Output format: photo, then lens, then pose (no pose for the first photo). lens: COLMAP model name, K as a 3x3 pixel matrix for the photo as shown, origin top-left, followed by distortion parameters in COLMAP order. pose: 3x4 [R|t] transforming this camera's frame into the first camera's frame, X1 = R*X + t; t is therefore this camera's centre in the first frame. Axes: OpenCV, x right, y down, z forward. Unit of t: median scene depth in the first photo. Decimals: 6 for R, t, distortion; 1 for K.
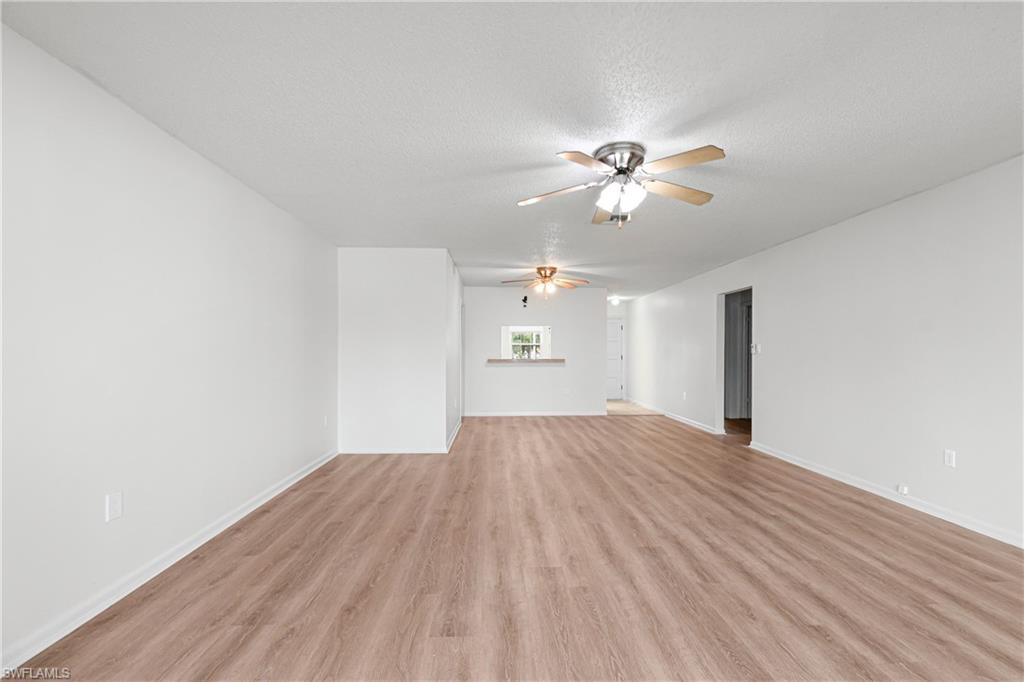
lens RADIAL K [[456.2, 0, 516.3], [0, 456.2, 356.9], [0, 0, 1]] dist [-0.002919, -0.000651]
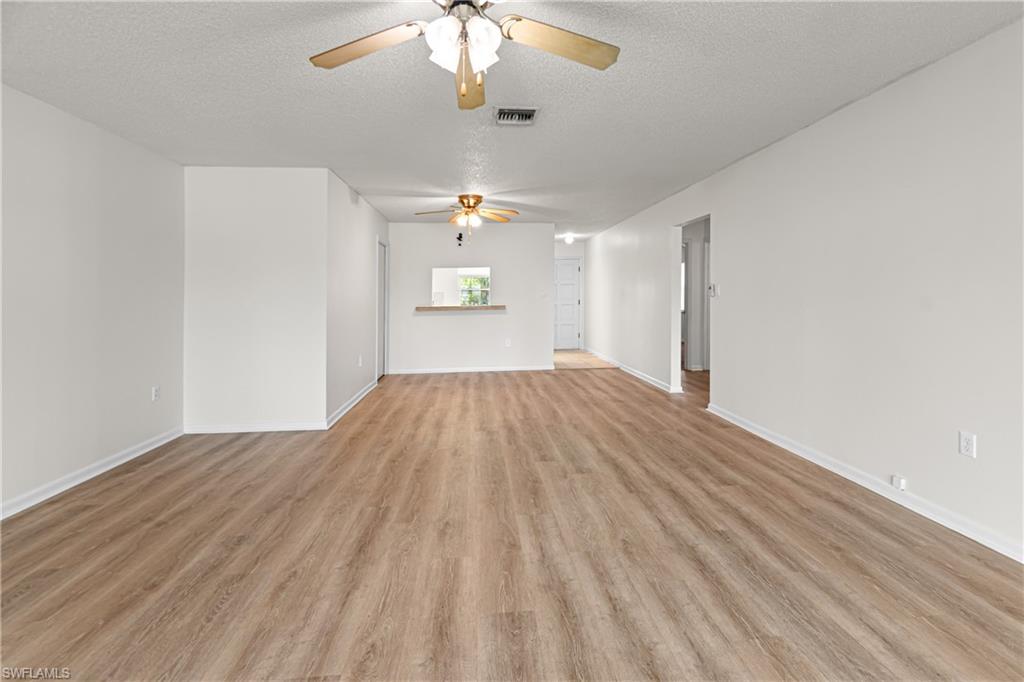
lens RADIAL K [[458.6, 0, 514.6], [0, 458.6, 320.6], [0, 0, 1]] dist [0.000161, -0.000562]
pose [[0.999165, -0.015798, 0.037666, 0.192594], [0.014273, 0.999081, 0.040412, -0.004312], [-0.038270, -0.039841, 0.998473, 0.274196]]
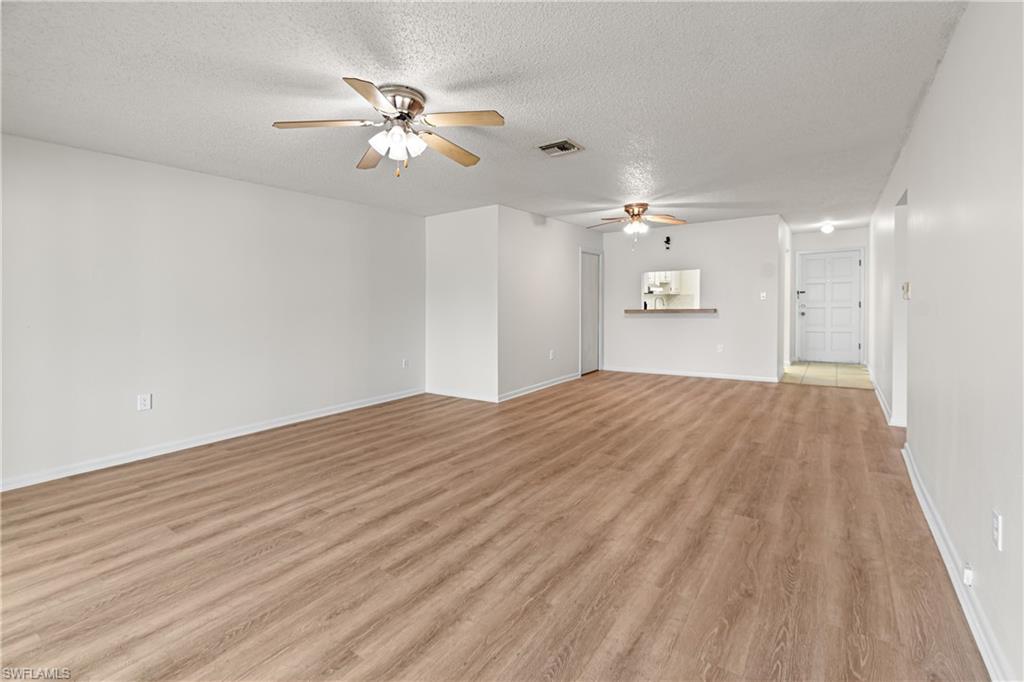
lens RADIAL K [[458.6, 0, 514.6], [0, 458.6, 320.6], [0, 0, 1]] dist [0.000161, -0.000562]
pose [[0.787775, 0.006534, -0.615928, 0.686031], [0.013549, 0.999518, 0.027932, -0.004235], [0.615814, -0.030350, 0.787307, 0.282227]]
